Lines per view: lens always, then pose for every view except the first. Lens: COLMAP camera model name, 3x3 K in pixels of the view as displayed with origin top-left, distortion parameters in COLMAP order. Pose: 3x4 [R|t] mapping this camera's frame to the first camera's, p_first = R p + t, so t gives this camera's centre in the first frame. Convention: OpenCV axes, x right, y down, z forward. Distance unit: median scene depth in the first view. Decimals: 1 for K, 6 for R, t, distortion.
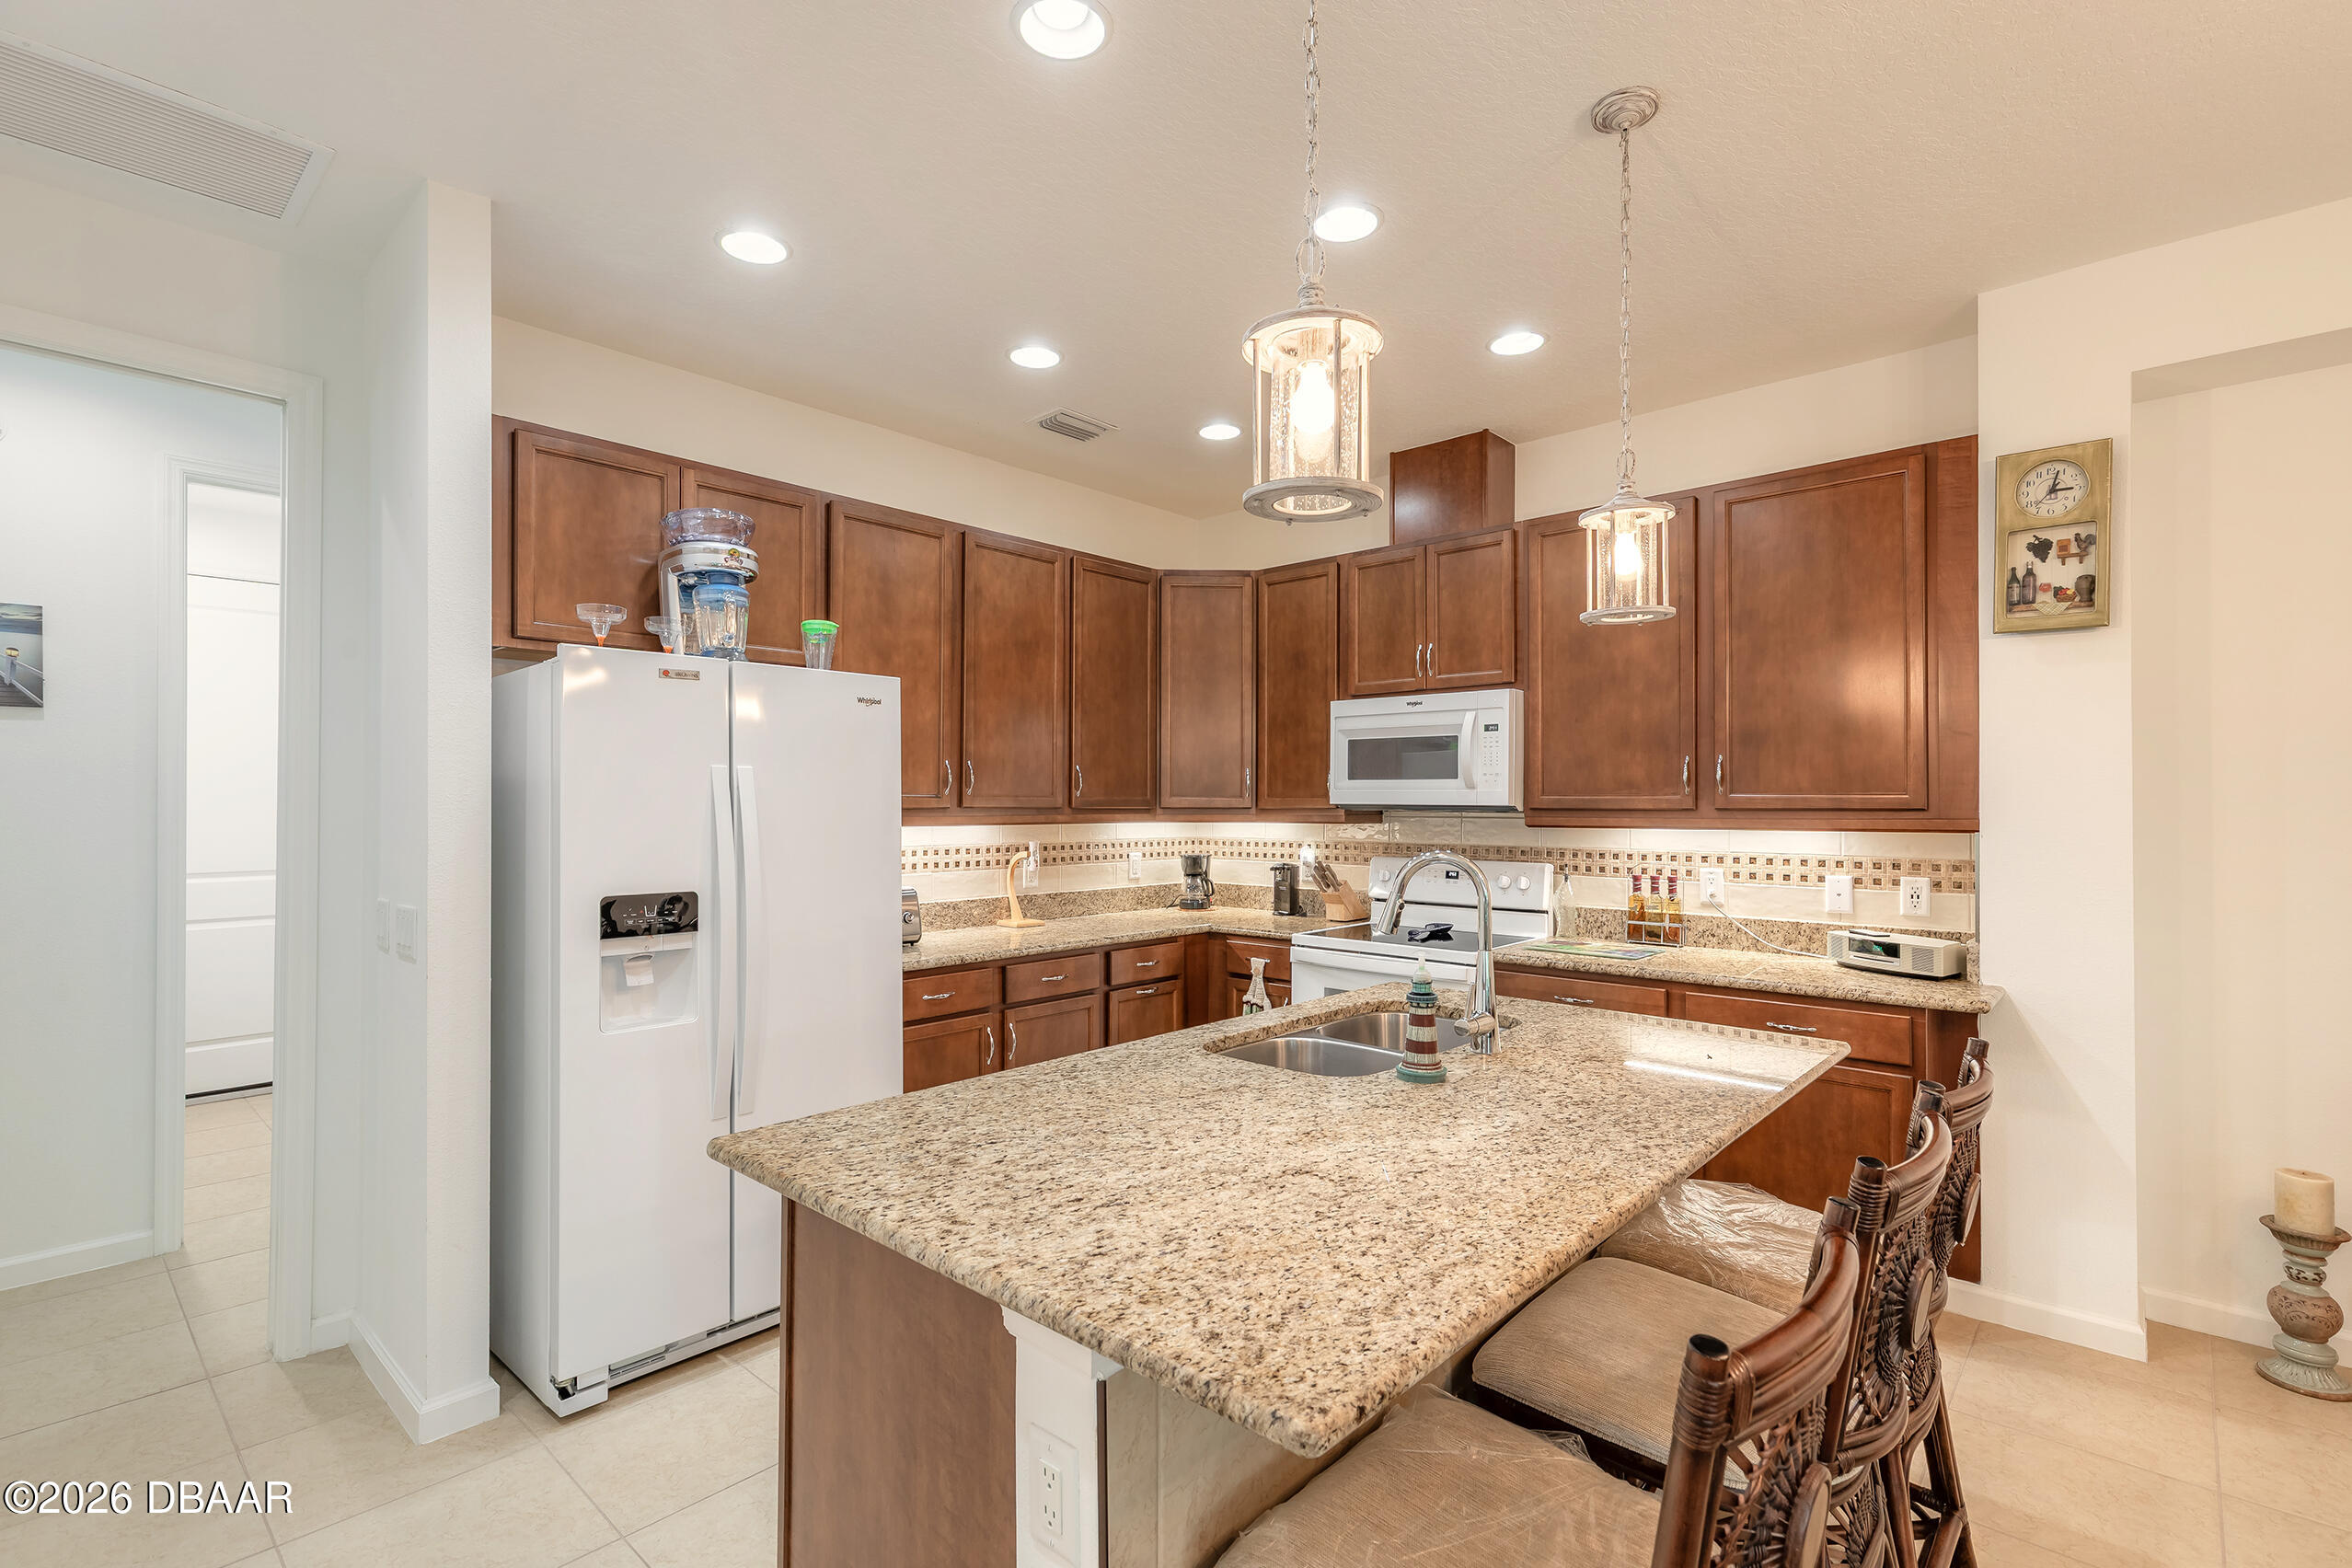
lens RADIAL K [[1080.6, 0, 1167.6], [0, 1080.6, 790.9], [0, 0, 1]] dist [0.011262, -0.001193]
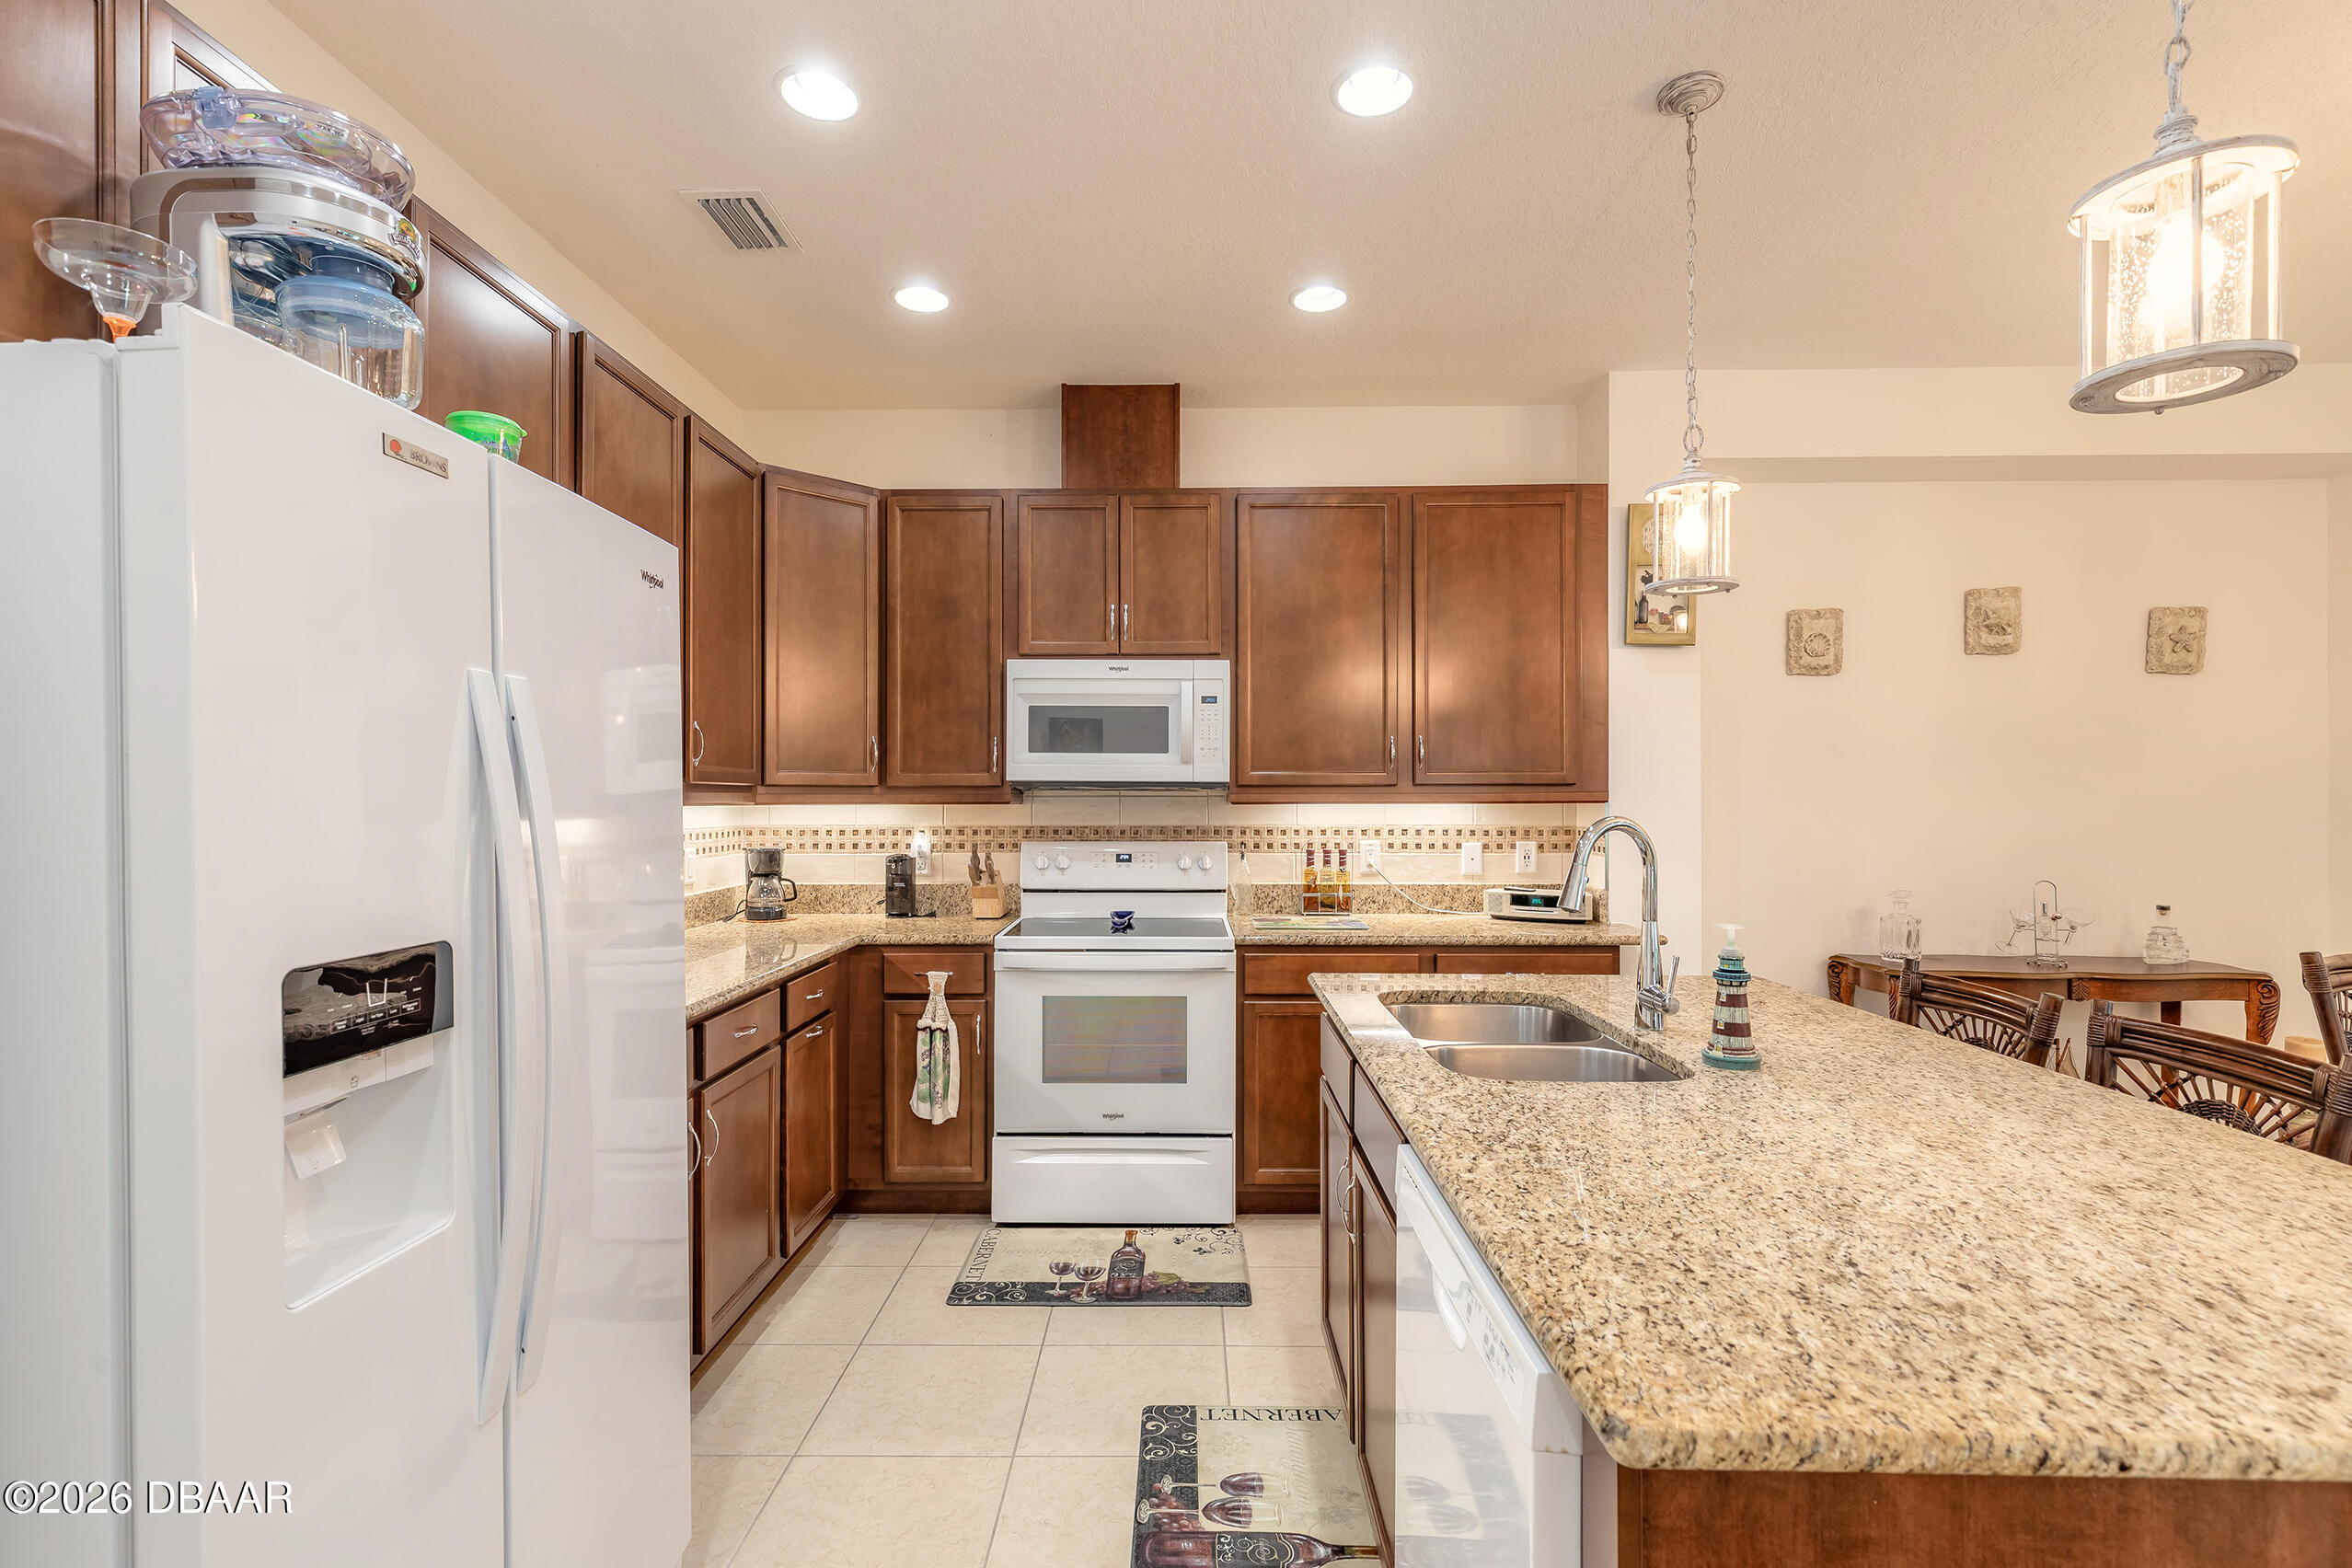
lens RADIAL K [[1080.6, 0, 1167.6], [0, 1080.6, 790.9], [0, 0, 1]] dist [0.011262, -0.001193]
pose [[0.743693, 0.002007, 0.668518, -0.378501], [-0.006482, 0.999970, 0.004209, 0.018719], [-0.668490, -0.007464, 0.743684, 0.335180]]
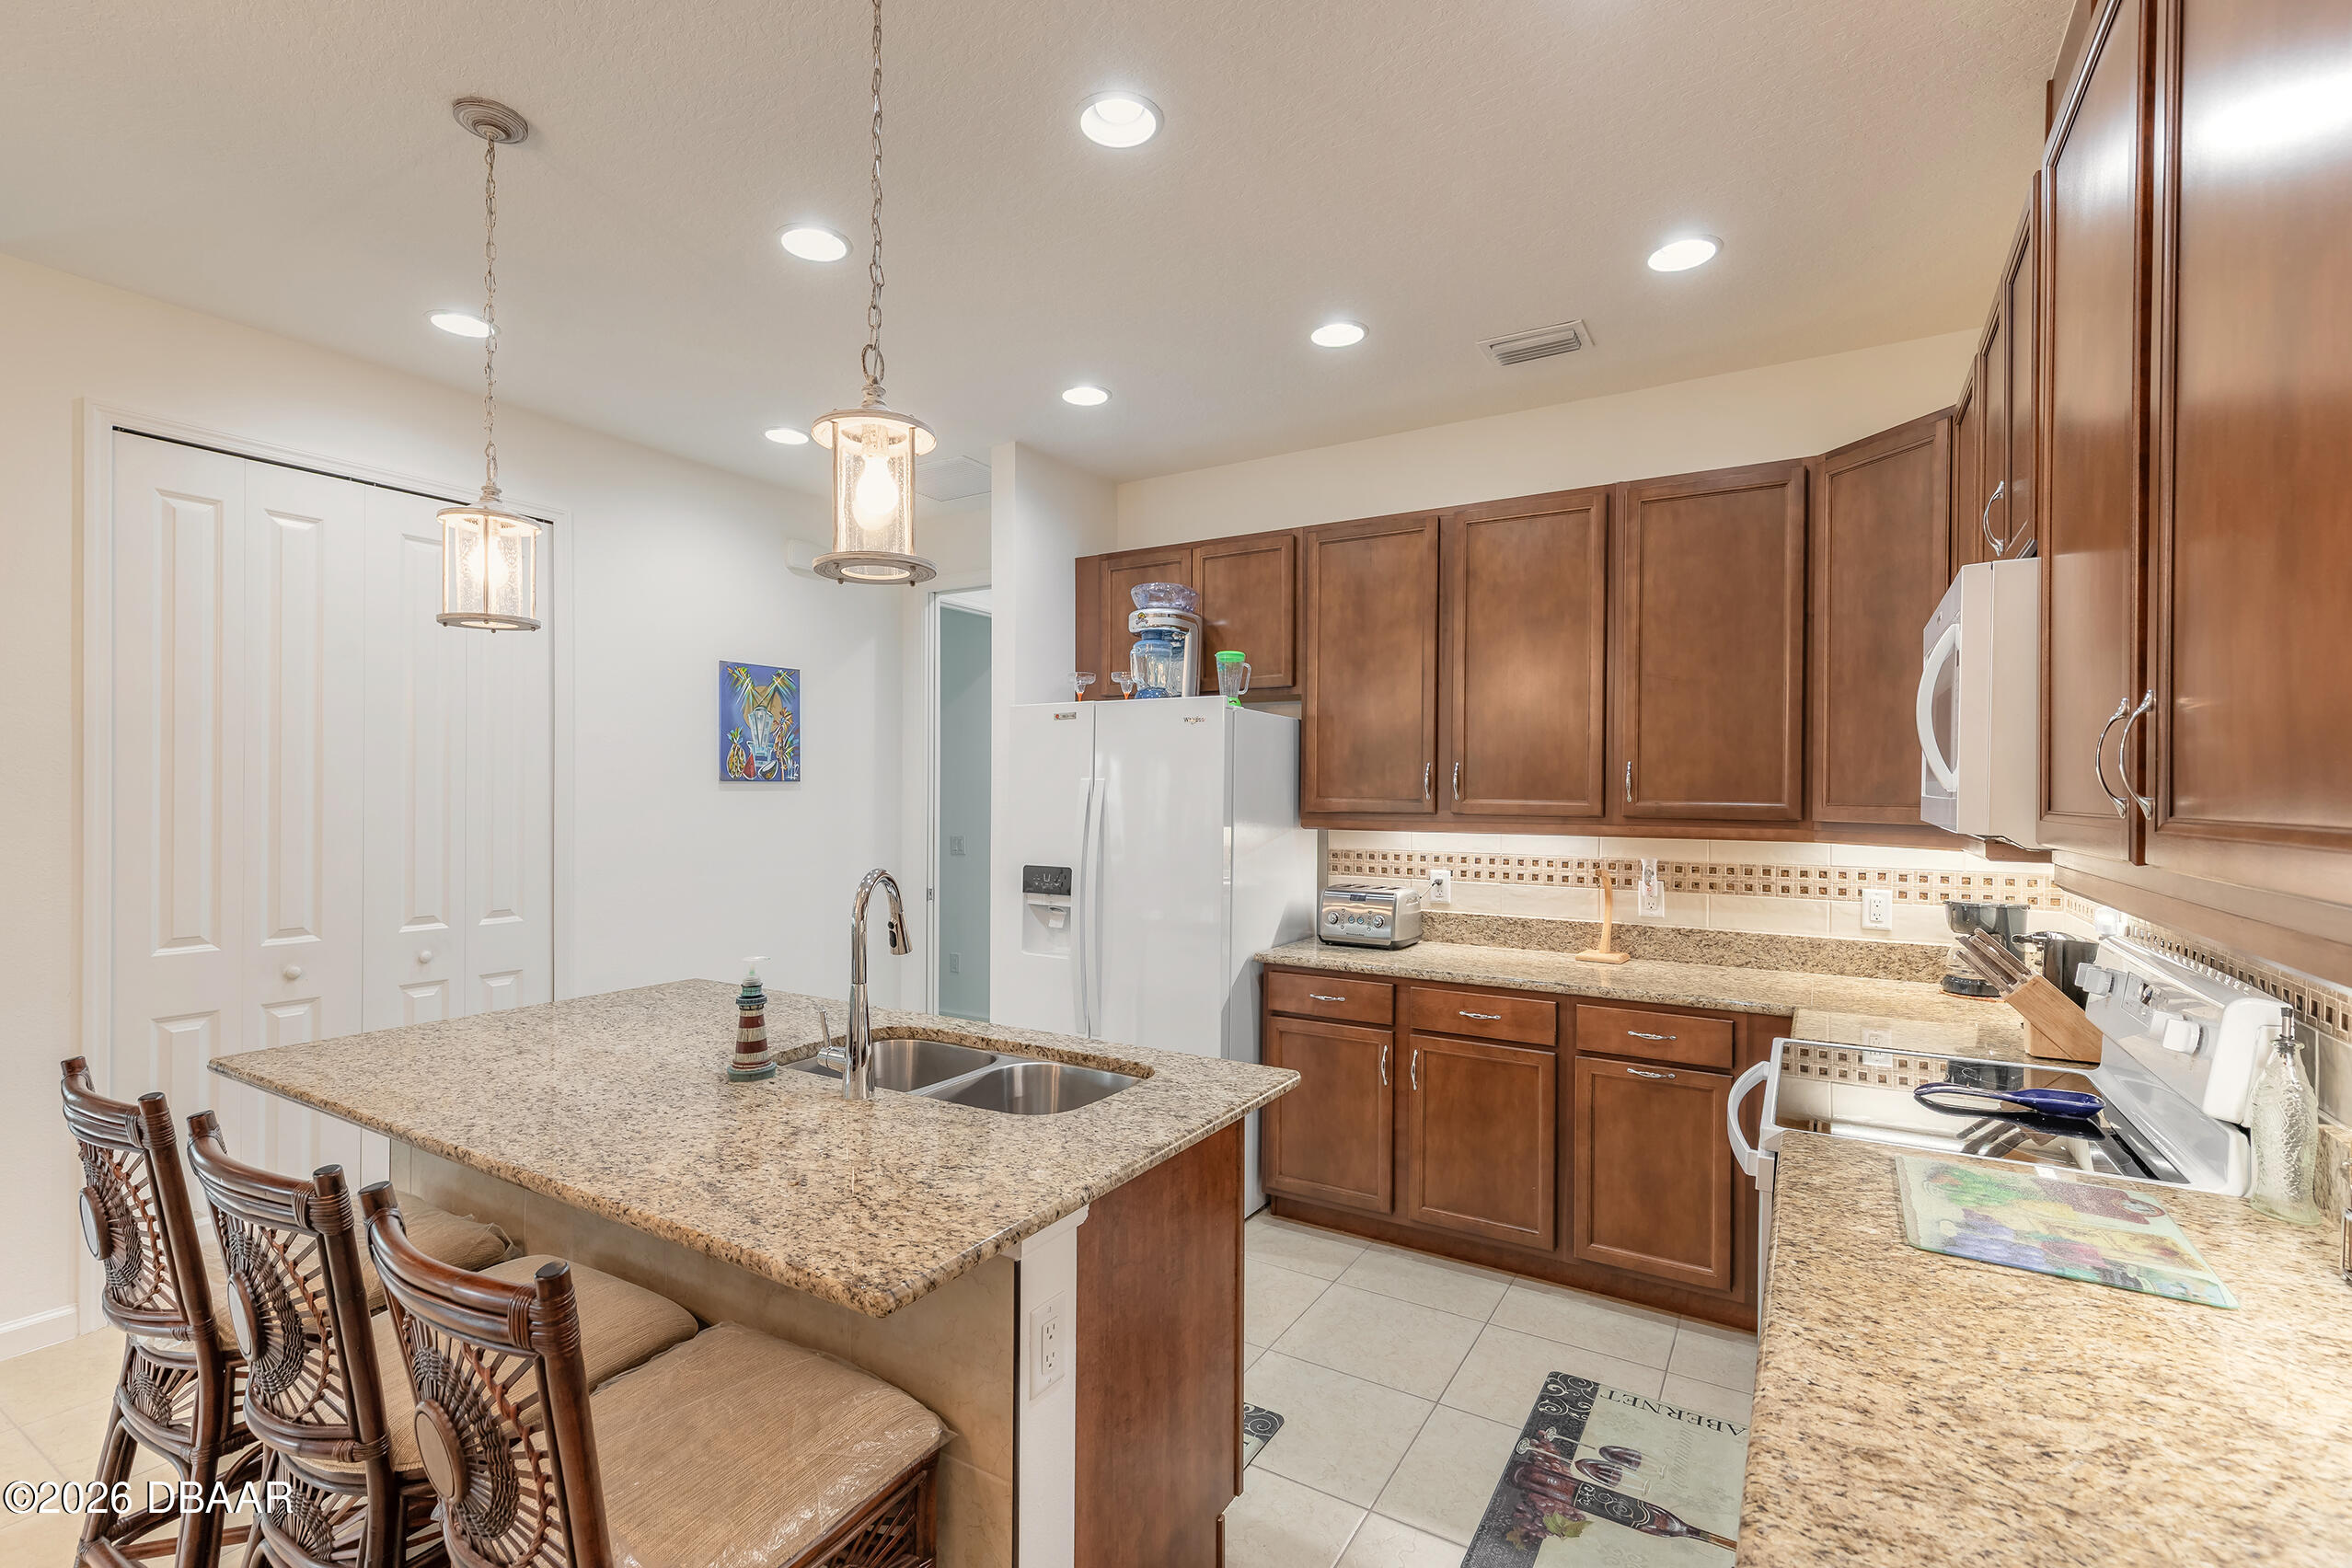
lens RADIAL K [[1060.5, 0, 1166.0], [0, 1060.5, 792.4], [0, 0, 1]] dist [0.011614, -0.001517]
pose [[0.195601, 0.003778, -0.980676, 0.697776], [0.006242, 0.999968, 0.005097, -0.009256], [0.980664, -0.007118, 0.195571, 0.623108]]
